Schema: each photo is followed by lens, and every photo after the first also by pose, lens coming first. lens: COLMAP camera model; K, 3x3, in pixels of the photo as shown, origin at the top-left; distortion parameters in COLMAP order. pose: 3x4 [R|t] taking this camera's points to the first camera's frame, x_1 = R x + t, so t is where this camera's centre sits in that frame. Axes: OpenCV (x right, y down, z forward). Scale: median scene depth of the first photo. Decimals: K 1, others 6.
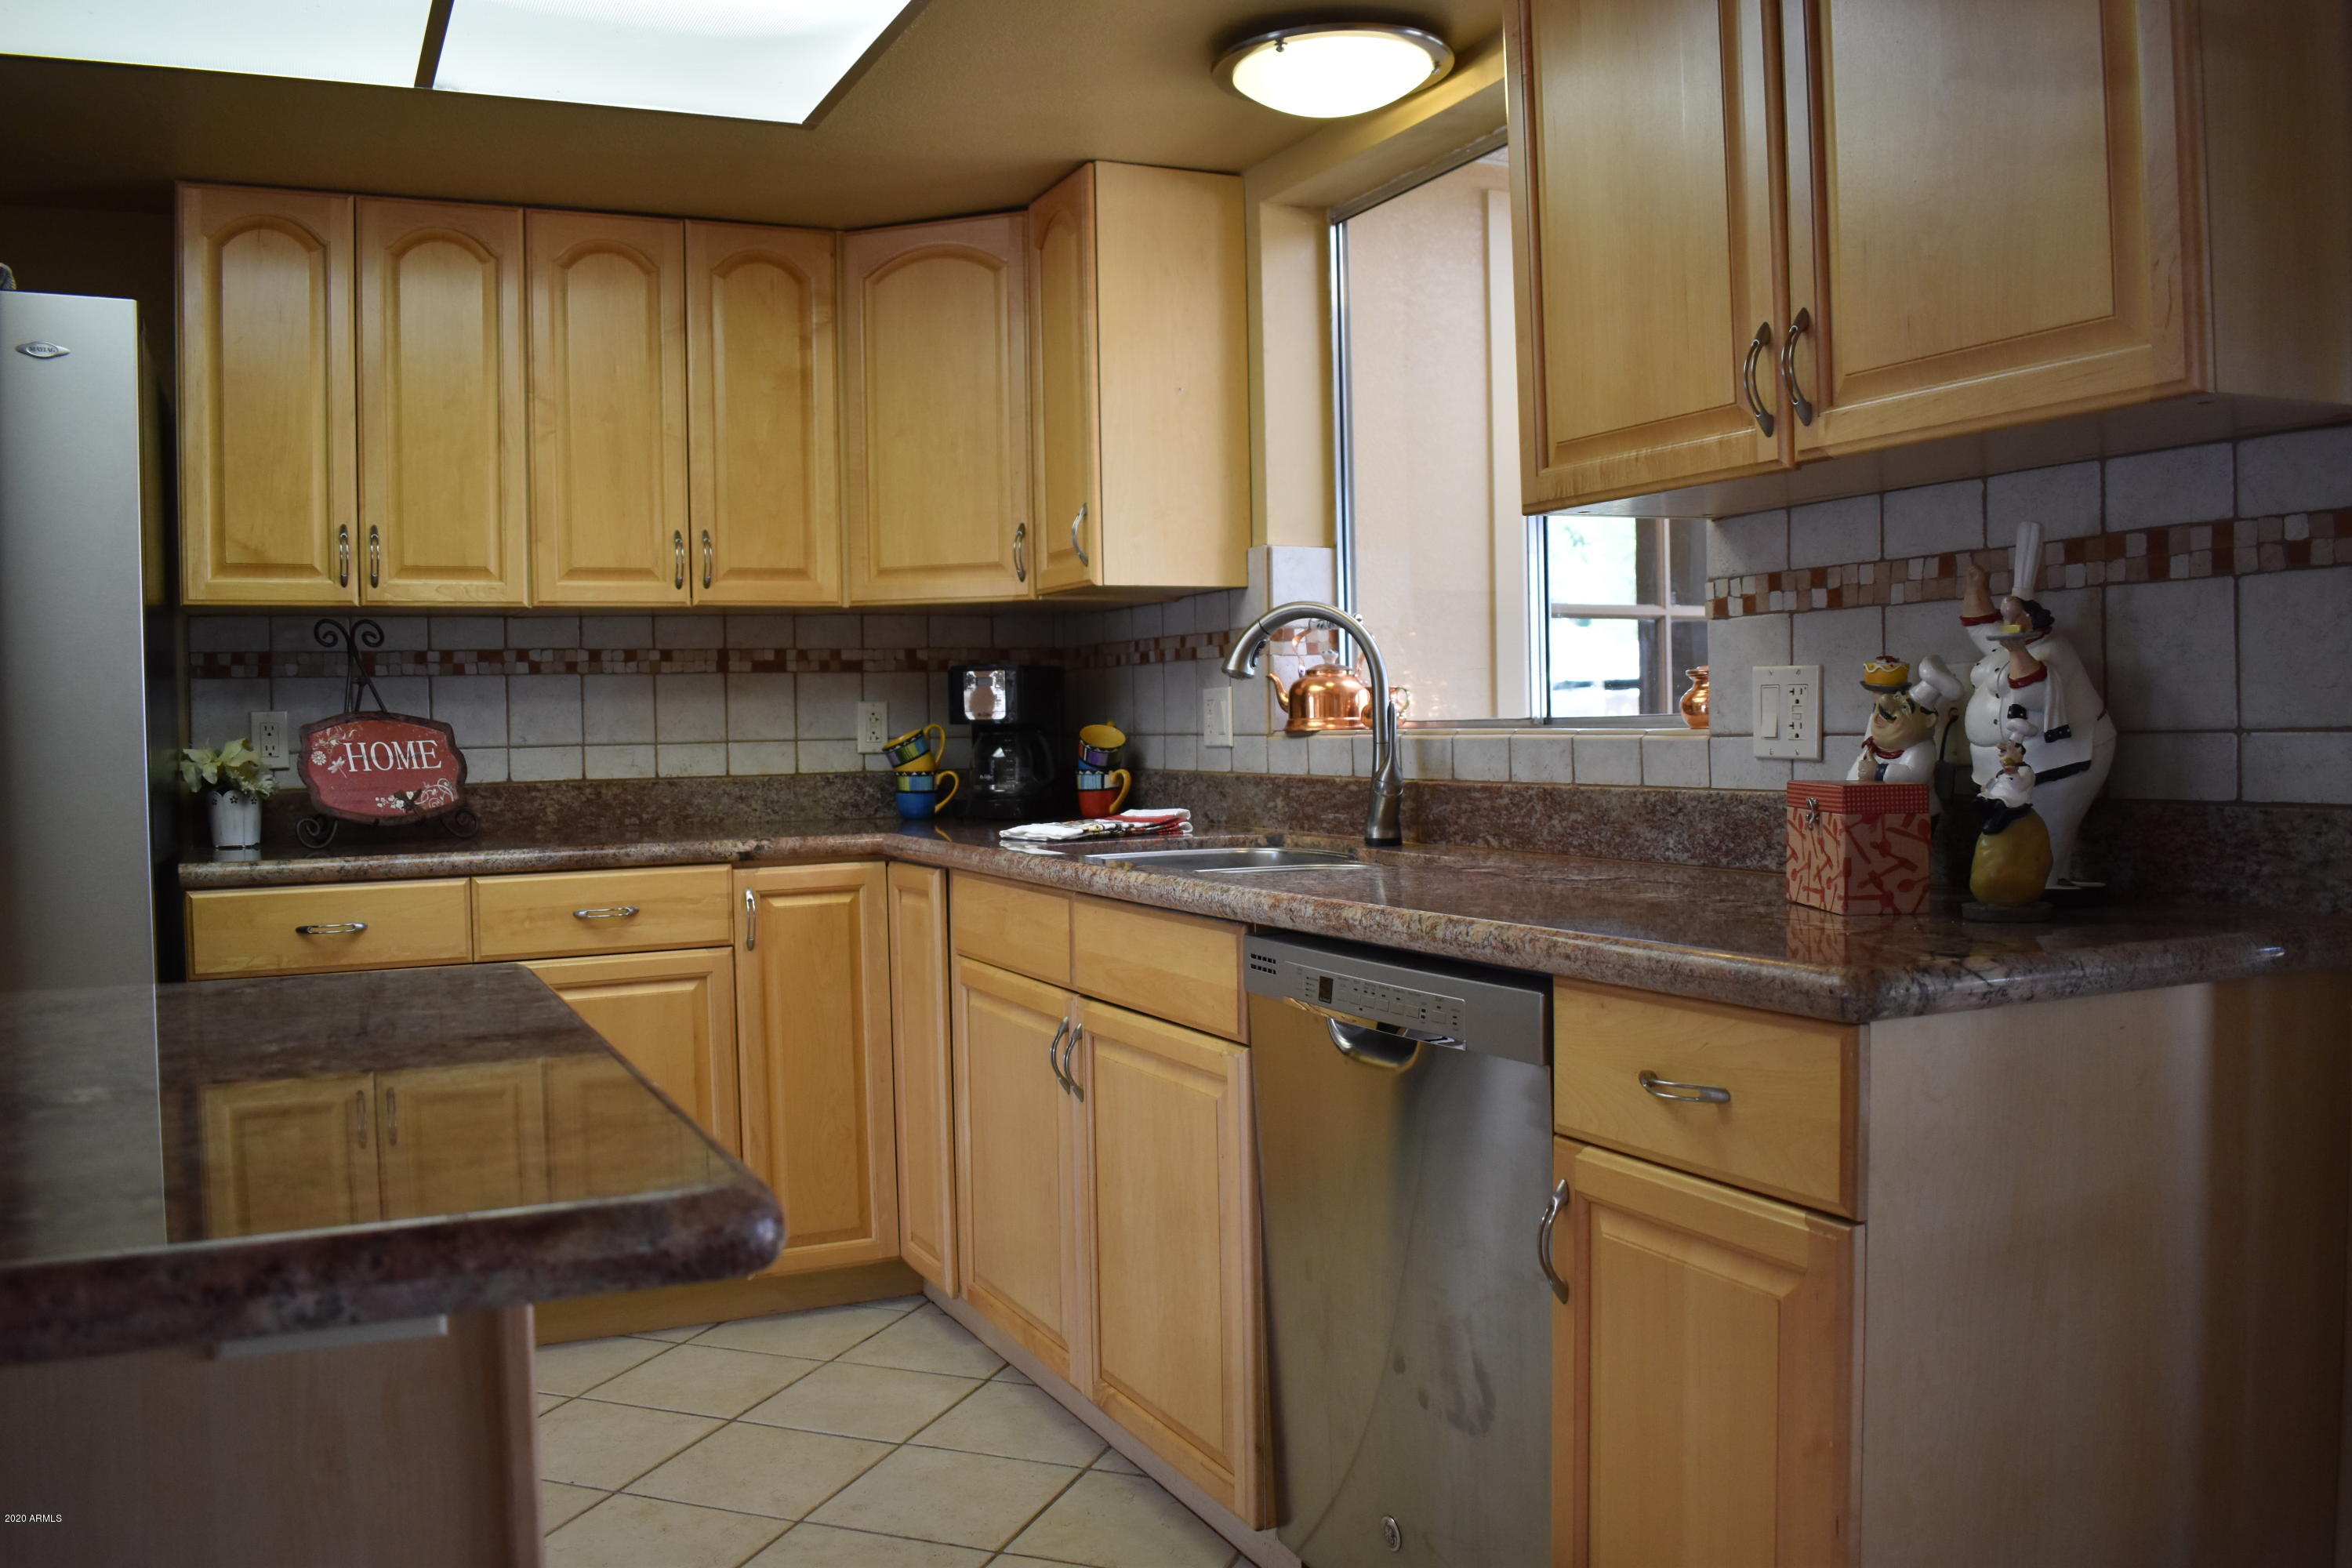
lens RADIAL K [[1912.8, 0, 1176.0], [0, 1912.8, 784.0], [0, 0, 1]] dist [-0.092818, 0.013834]
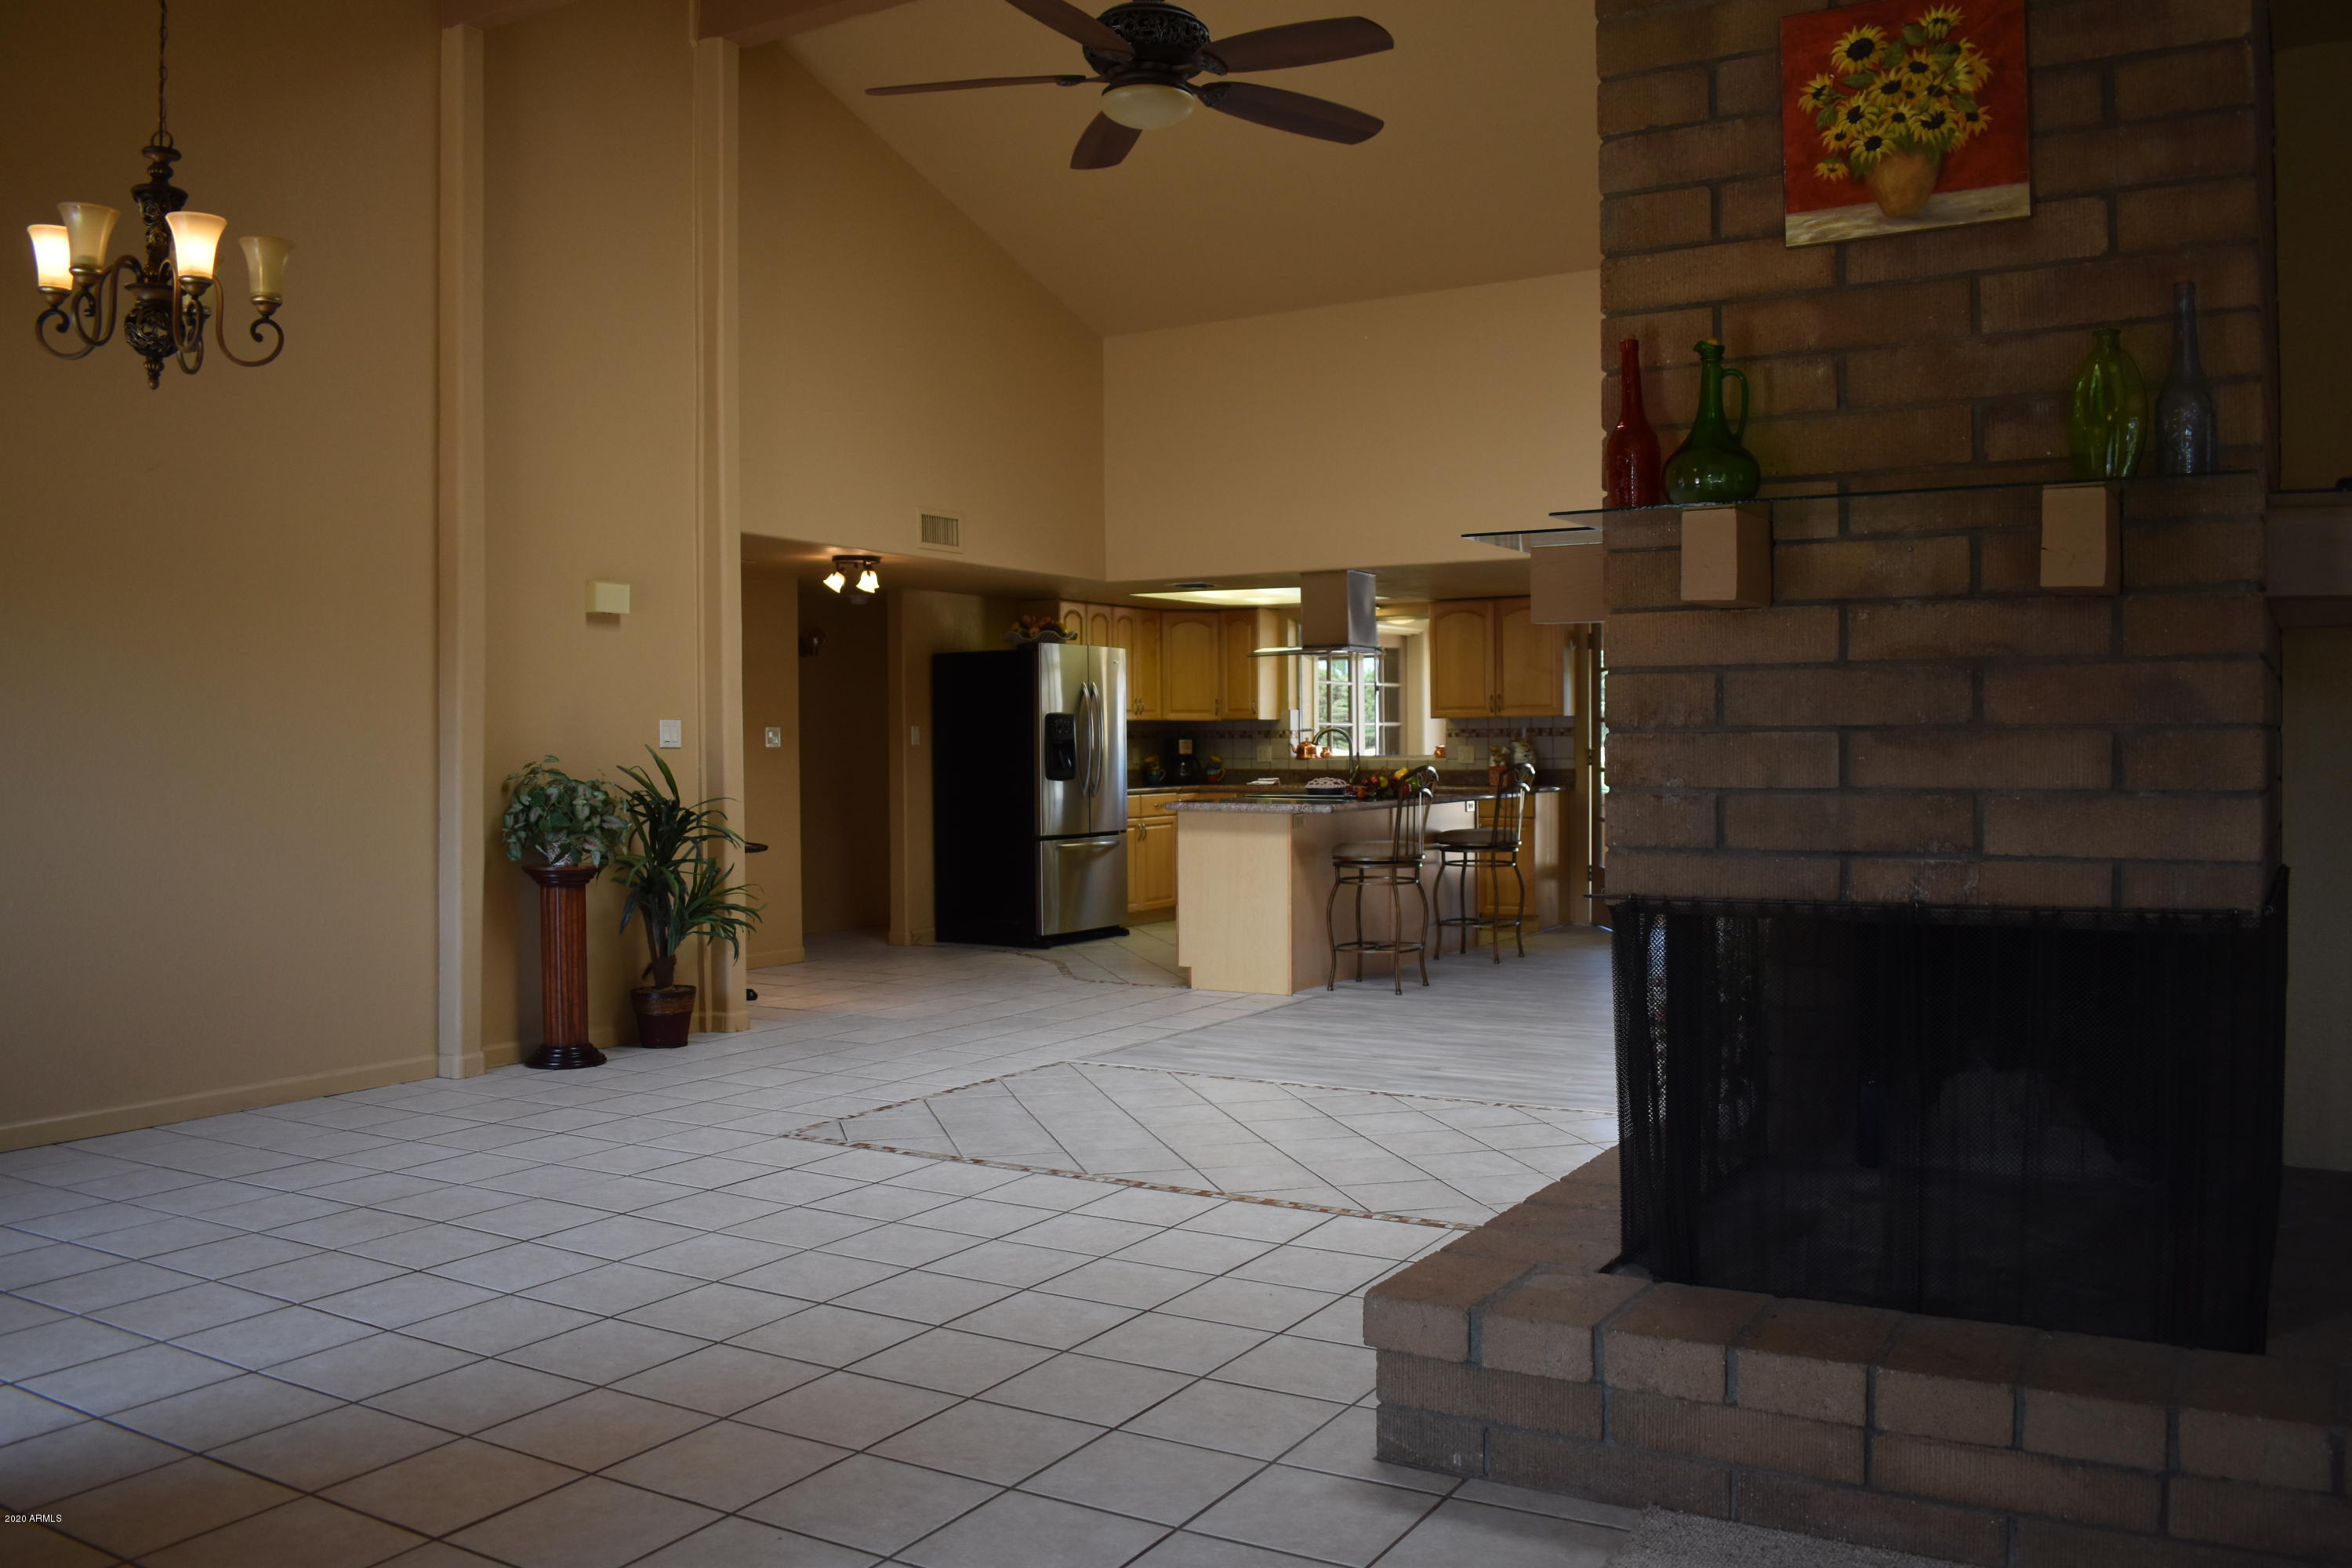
lens RADIAL K [[1912.8, 0, 1176.0], [0, 1912.8, 784.0], [0, 0, 1]] dist [-0.092818, 0.013834]
pose [[0.835148, 0.001346, 0.550023, -2.317359], [0.008693, 0.999840, -0.015646, 0.084279], [-0.549956, 0.017848, 0.835003, -2.134547]]
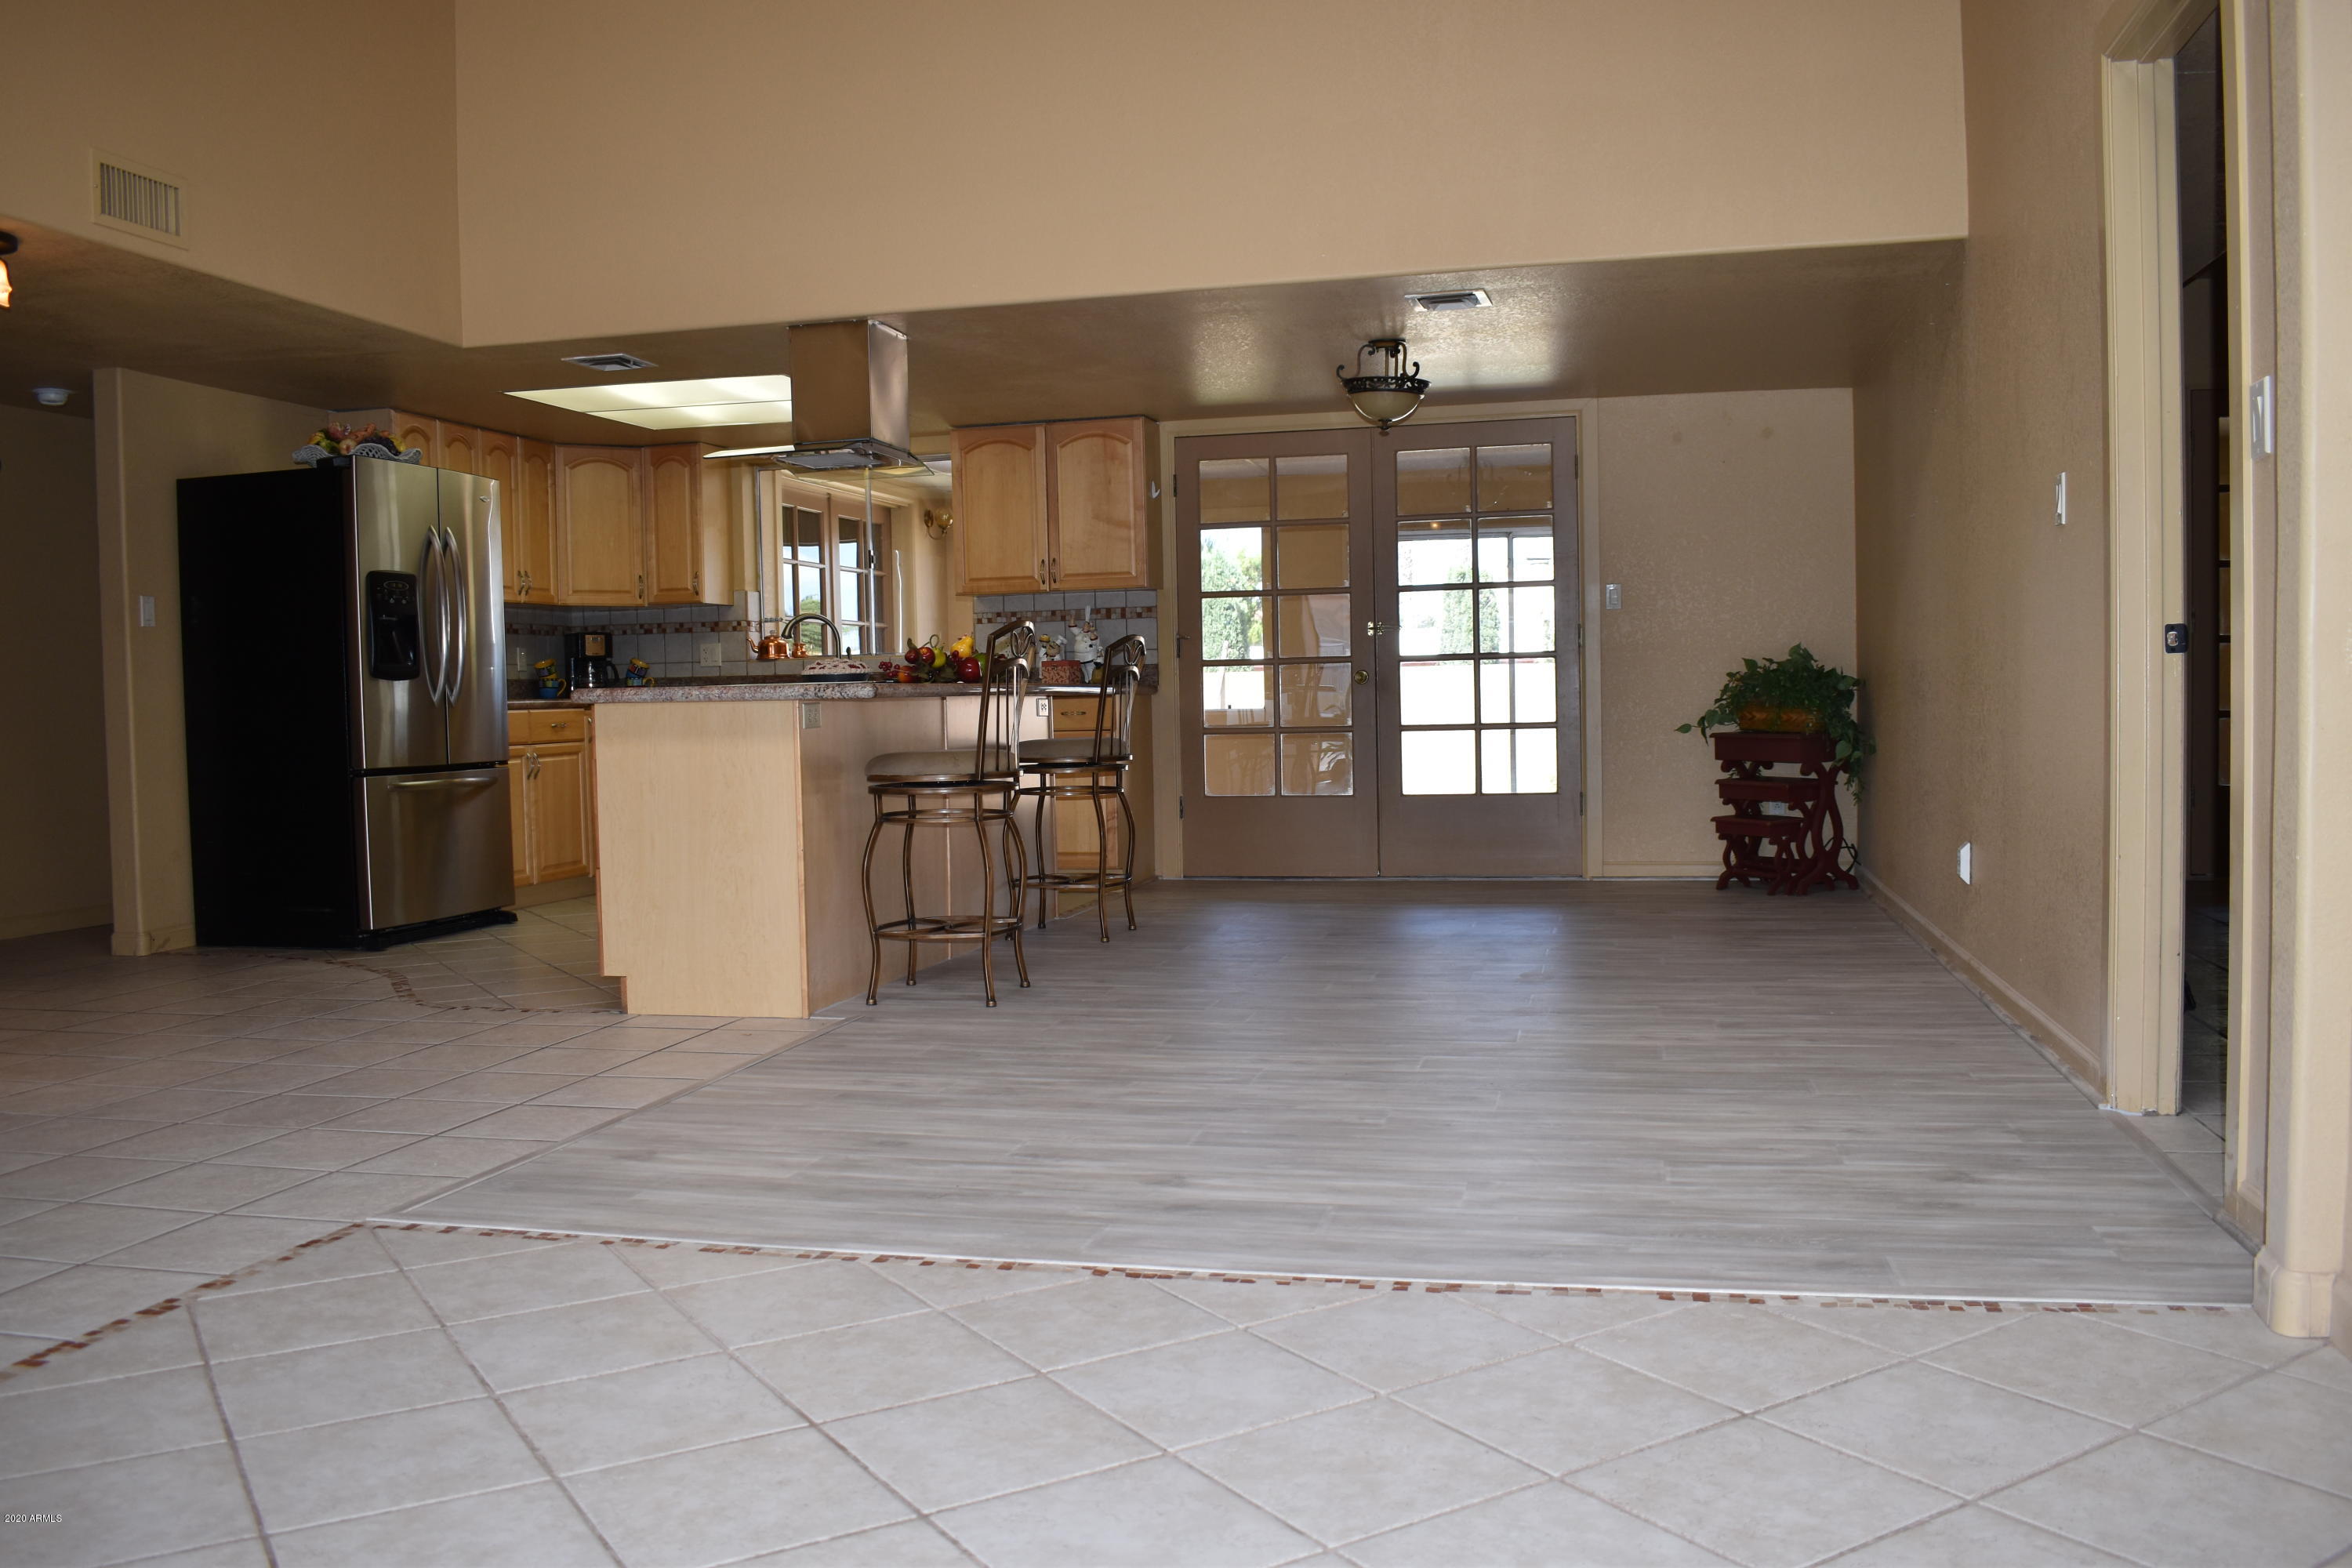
lens RADIAL K [[1912.8, 0, 1176.0], [0, 1912.8, 784.0], [0, 0, 1]] dist [-0.092818, 0.013834]
pose [[0.628761, -0.029226, 0.777049, -1.714297], [0.033746, 0.999378, 0.010281, 0.144811], [-0.776866, 0.019758, 0.629356, -1.189323]]
